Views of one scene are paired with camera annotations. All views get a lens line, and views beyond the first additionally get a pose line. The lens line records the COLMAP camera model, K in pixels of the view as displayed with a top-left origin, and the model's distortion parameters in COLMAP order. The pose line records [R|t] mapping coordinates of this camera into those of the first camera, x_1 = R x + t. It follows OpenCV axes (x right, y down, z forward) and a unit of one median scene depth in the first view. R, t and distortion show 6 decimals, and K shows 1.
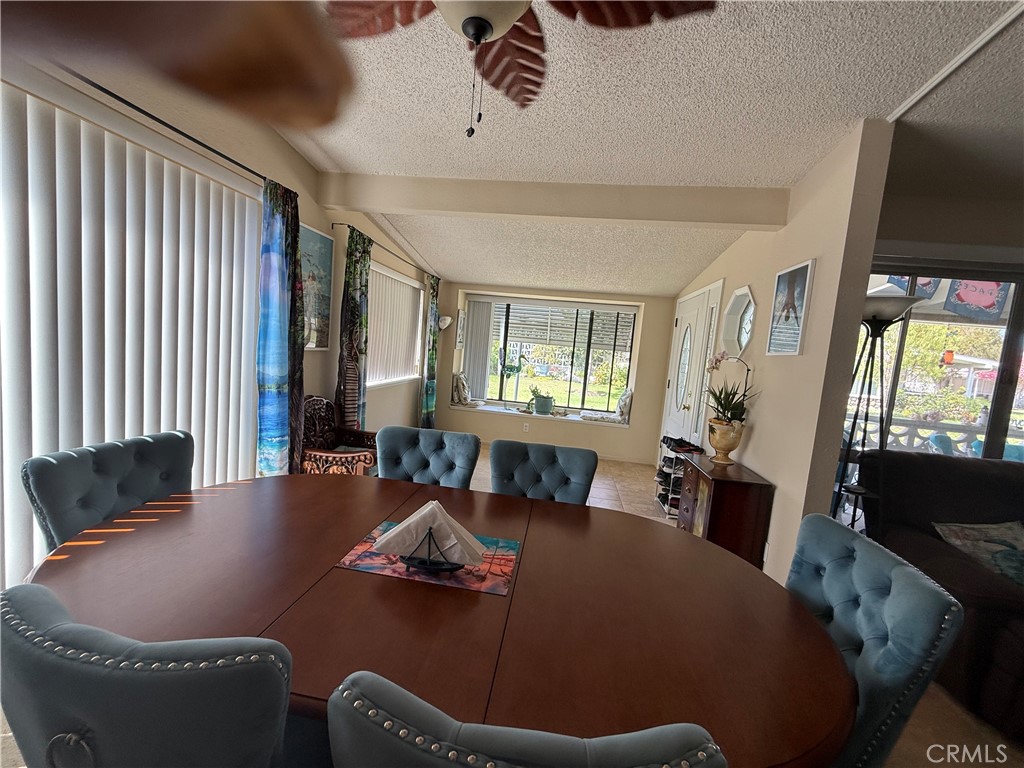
lens RADIAL K [[411.5, 0, 513.0], [0, 411.5, 384.4], [0, 0, 1]] dist [-0.000080, 0.000092]
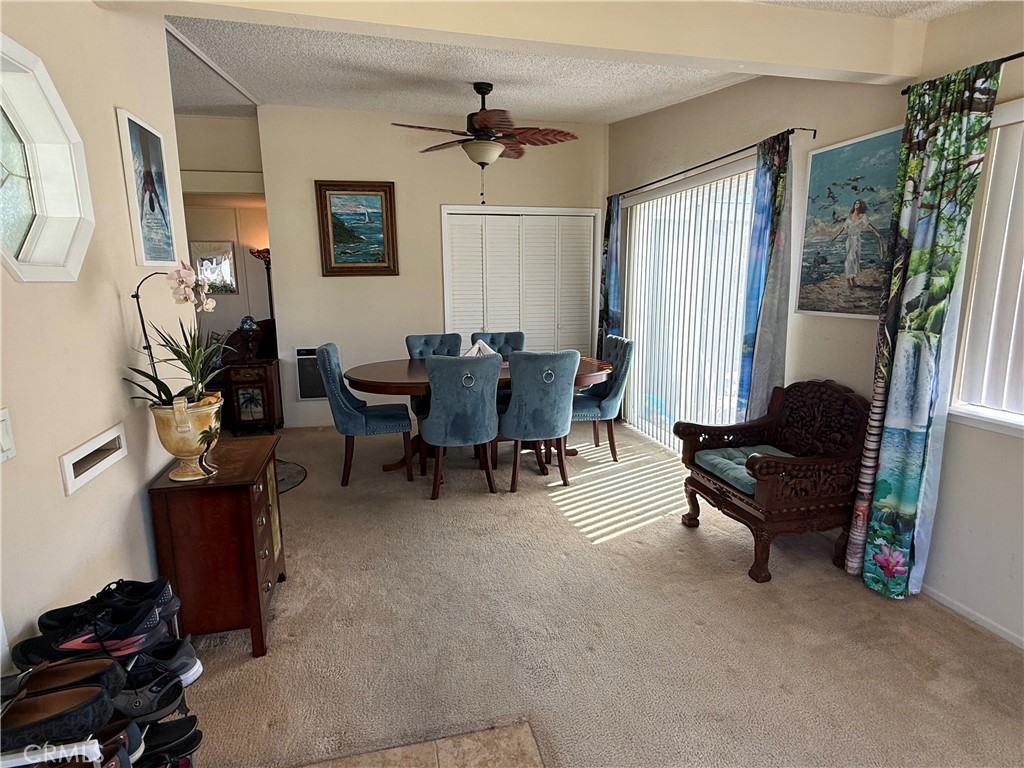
lens RADIAL K [[541.6, 0, 509.3], [0, 541.6, 382.3], [0, 0, 1]] dist [-0.003305, 0.003638]
pose [[-0.928582, -0.016720, -0.370750, 0.333971], [-0.112489, 0.964670, 0.238237, -0.118902], [0.353669, 0.262928, -0.897656, 1.492175]]
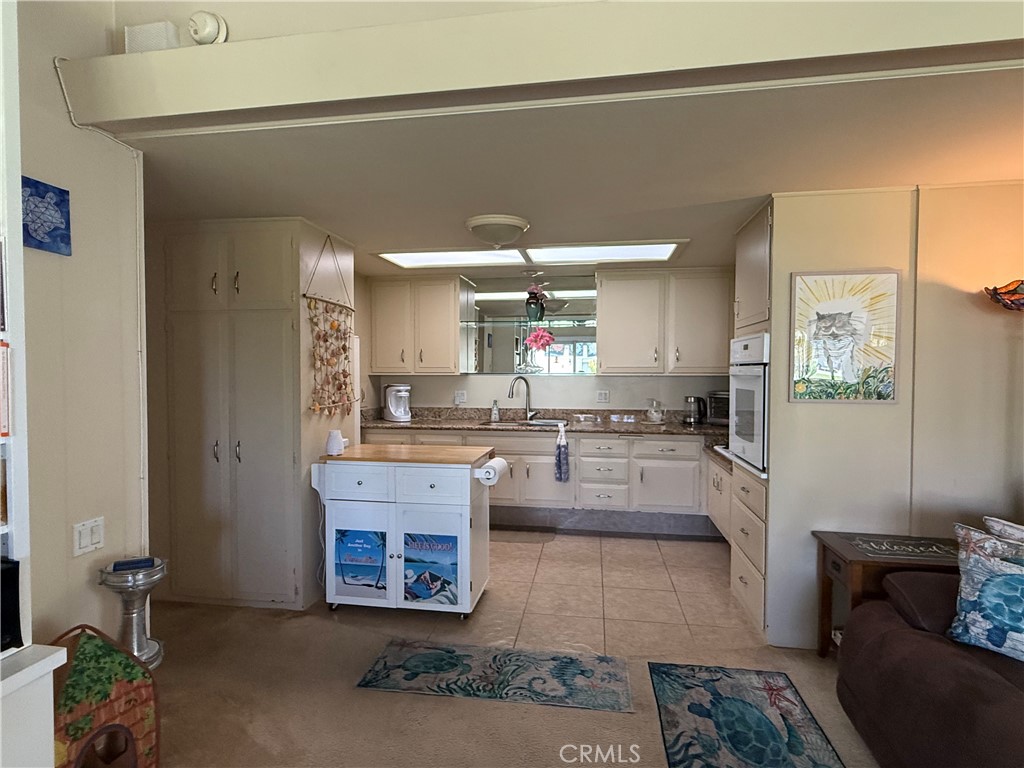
lens RADIAL K [[541.6, 0, 511.1], [0, 541.6, 385.9], [0, 0, 1]] dist [-0.003305, 0.003638]
pose [[-0.995304, -0.094460, 0.021141, 1.080903], [-0.091043, 0.987720, 0.126966, 0.087198], [-0.032875, 0.124445, -0.991682, 0.022226]]
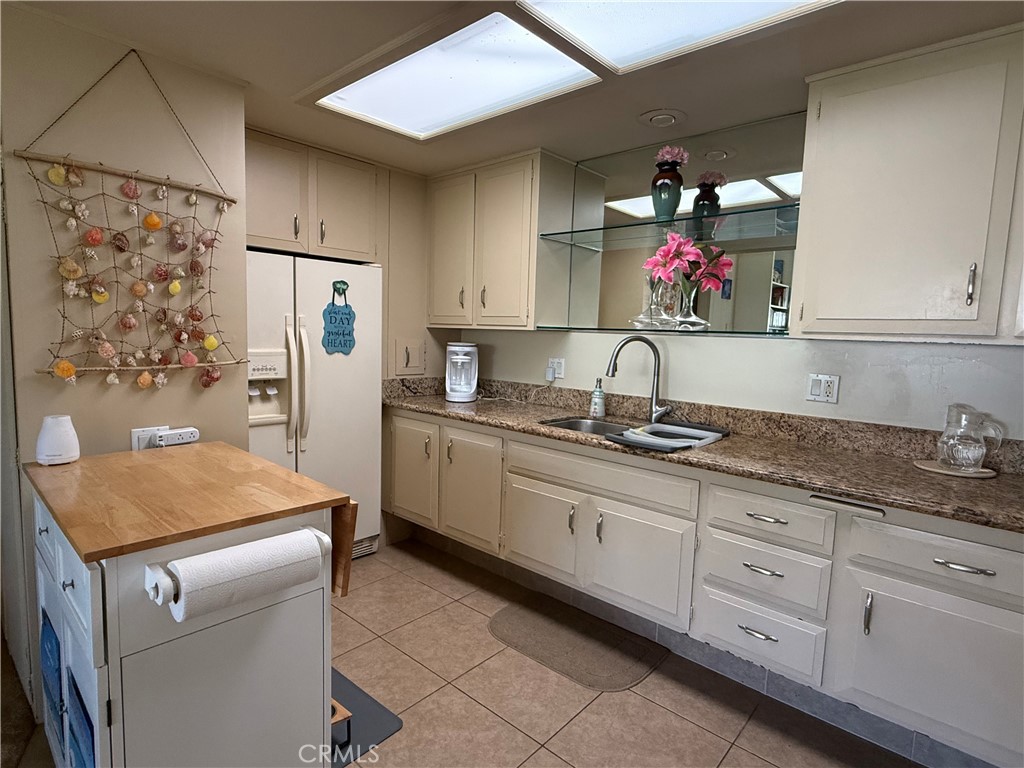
lens RADIAL K [[541.6, 0, 513.3], [0, 541.6, 385.5], [0, 0, 1]] dist [-0.003305, 0.003638]
pose [[-0.819777, -0.174724, 0.545378, 0.797787], [-0.053790, 0.971603, 0.230422, 0.151023], [-0.570151, 0.159559, -0.805896, -0.751406]]
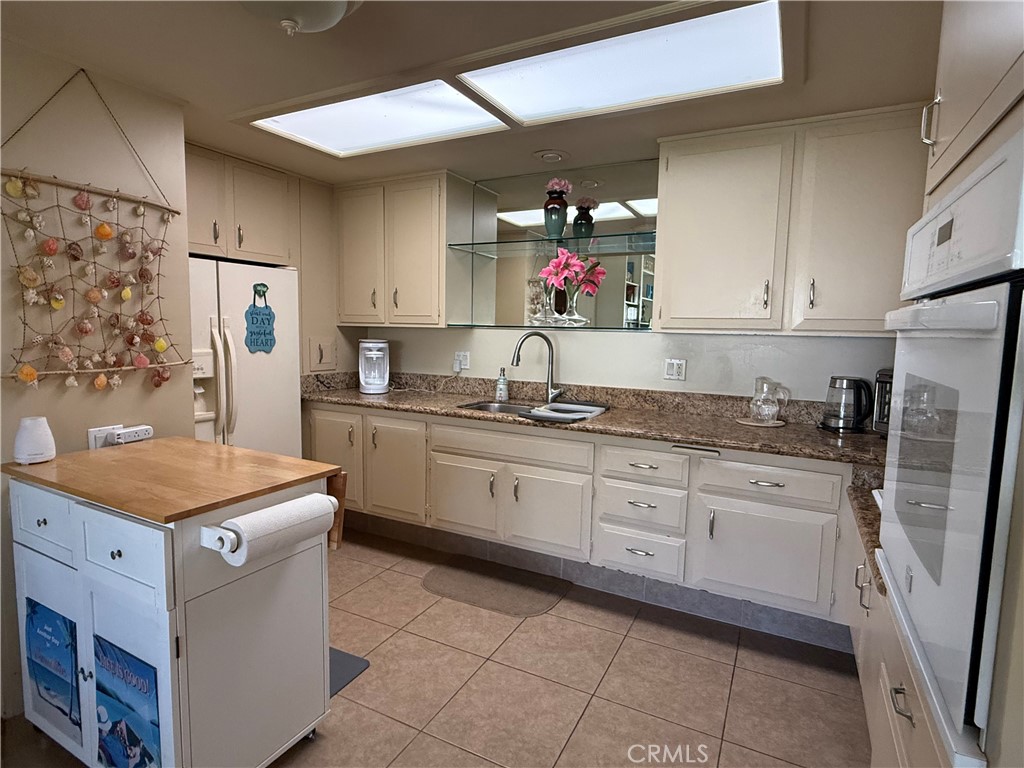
lens RADIAL K [[541.6, 0, 513.6], [0, 541.6, 381.6], [0, 0, 1]] dist [-0.003305, 0.003638]
pose [[-0.934656, -0.144229, 0.324987, 0.804469], [-0.073539, 0.972684, 0.220178, 0.131046], [-0.347865, 0.181892, -0.919731, -0.594051]]
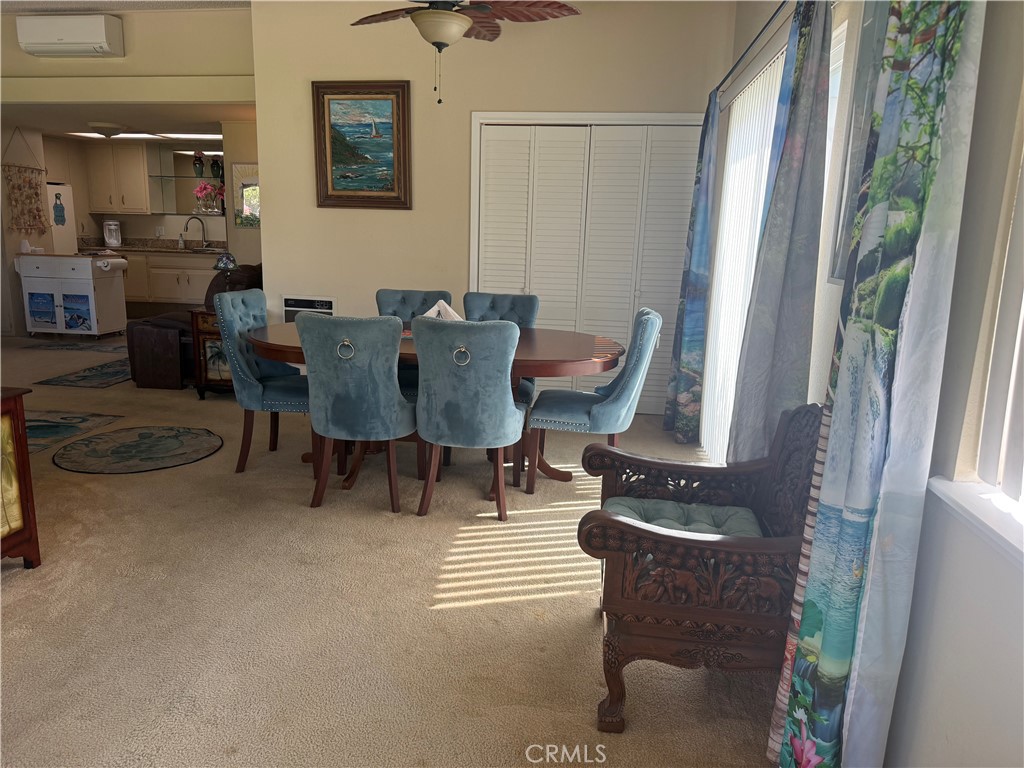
lens RADIAL K [[721.9, 0, 505.4], [0, 721.9, 386.6], [0, 0, 1]] dist [0.029757, -0.044463]
pose [[-0.992758, -0.116386, -0.029770, -0.150795], [-0.119893, 0.944246, 0.306635, -0.149185], [-0.007577, 0.307984, -0.951361, 1.493296]]
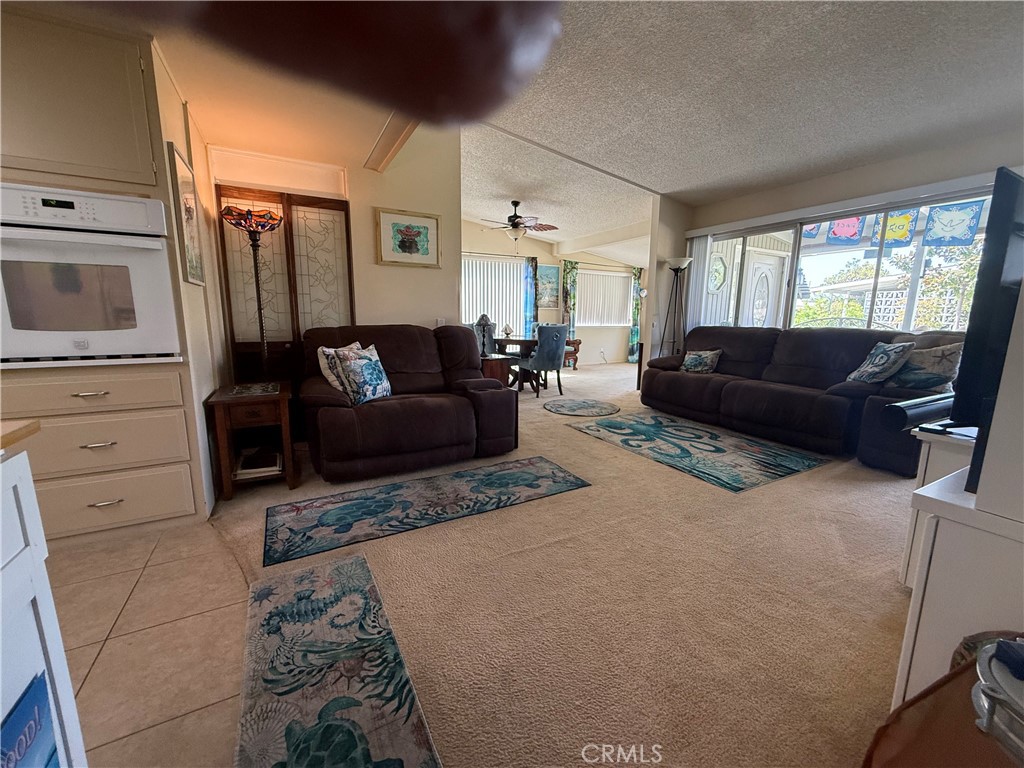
lens RADIAL K [[411.5, 0, 510.3], [0, 411.5, 383.9], [0, 0, 1]] dist [-0.000080, 0.000092]
pose [[0.588642, 0.052393, -0.806695, 1.477386], [-0.033957, 0.998619, 0.040080, 0.291503], [0.807681, 0.003801, 0.589608, -0.769959]]
